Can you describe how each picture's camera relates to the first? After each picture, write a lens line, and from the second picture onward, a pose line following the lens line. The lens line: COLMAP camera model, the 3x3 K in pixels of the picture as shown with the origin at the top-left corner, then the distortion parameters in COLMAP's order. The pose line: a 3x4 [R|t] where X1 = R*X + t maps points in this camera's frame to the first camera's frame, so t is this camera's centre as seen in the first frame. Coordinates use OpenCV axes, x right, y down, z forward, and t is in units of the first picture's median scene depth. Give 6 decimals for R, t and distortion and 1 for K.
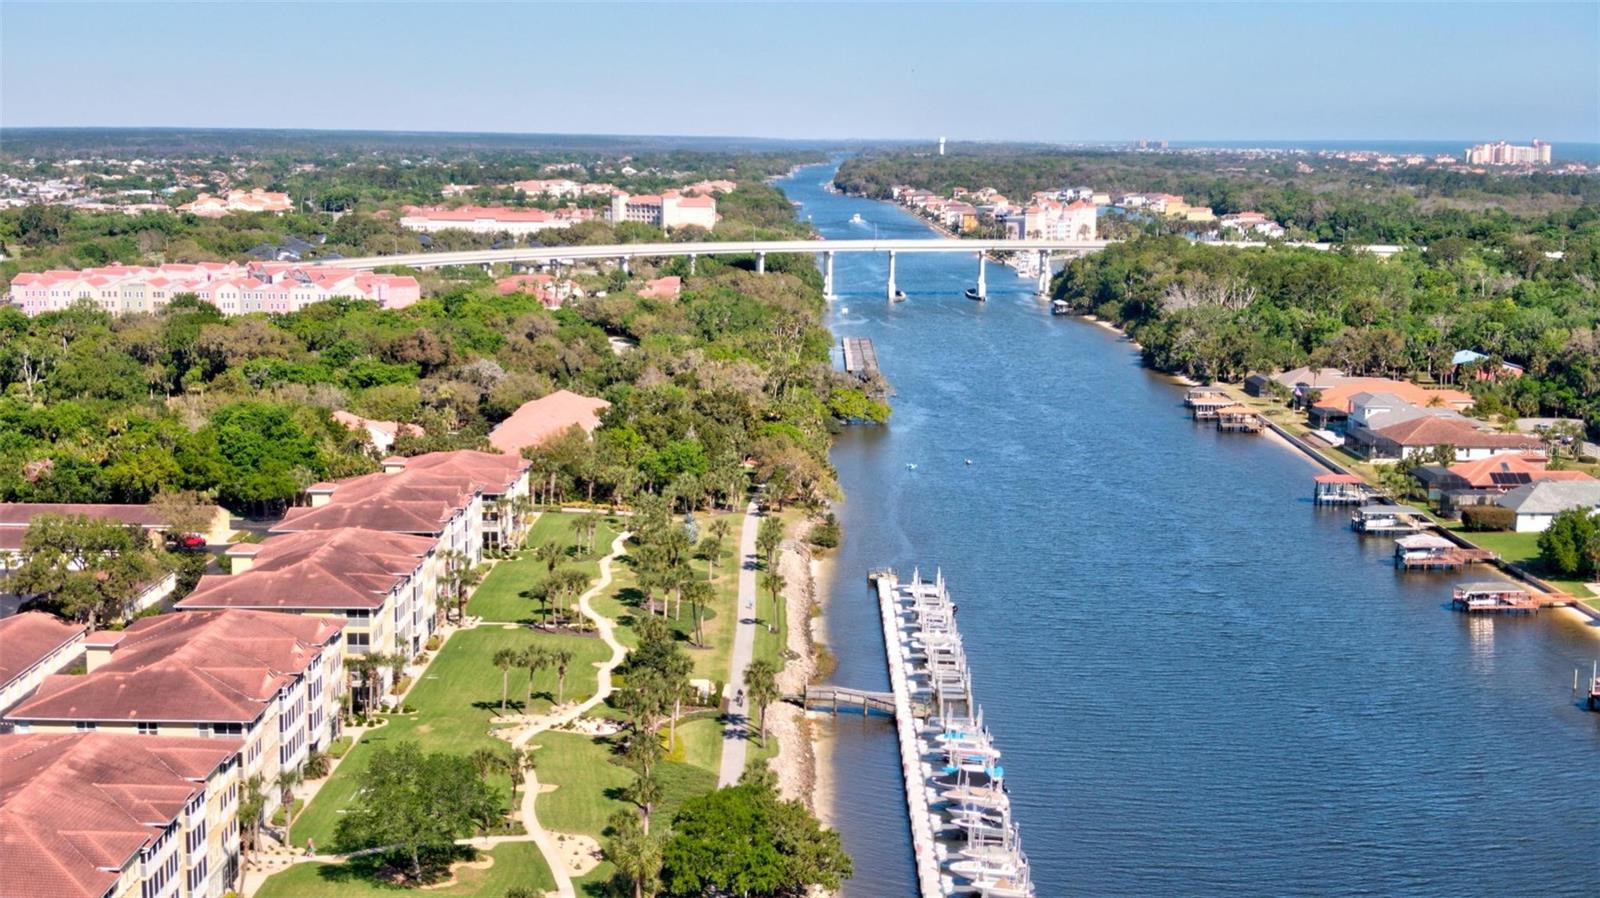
lens RADIAL K [[2205.2, 0, 804.3], [0, 2205.2, 446.9], [0, 0, 1]] dist [0.412329, -2.072208]
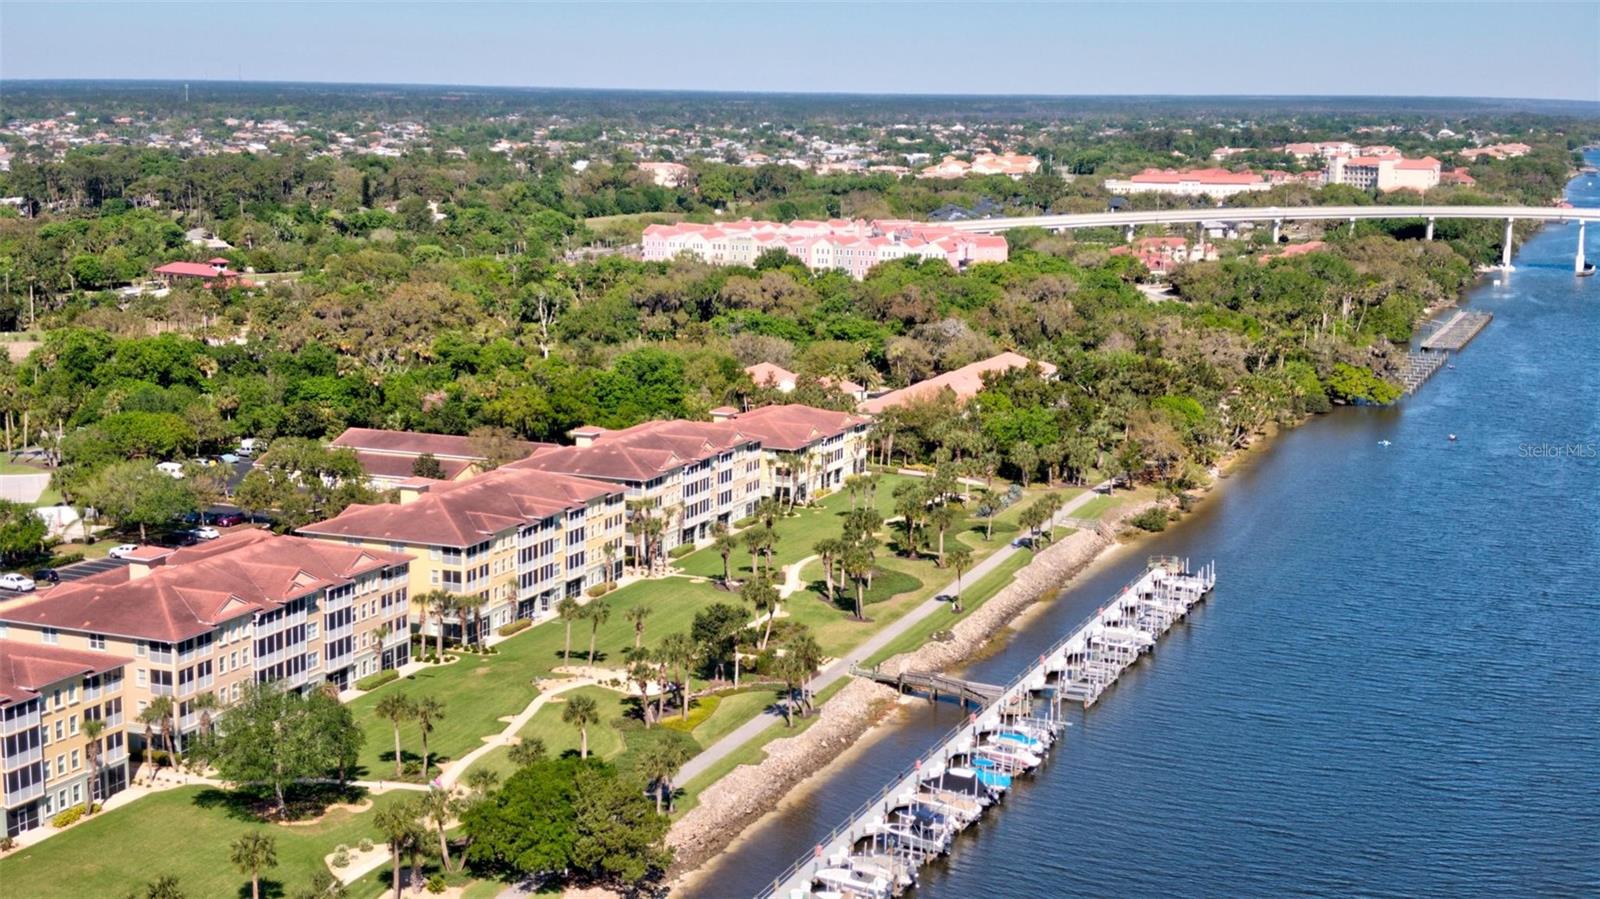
lens RADIAL K [[2205.2, 0, 804.3], [0, 2205.2, 447.4], [0, 0, 1]] dist [0.412329, -2.072208]
pose [[0.928363, 0.061488, -0.366552, 0.161693], [-0.055895, 0.998102, 0.025863, -0.003904], [0.367447, -0.003522, 0.930038, 0.061949]]
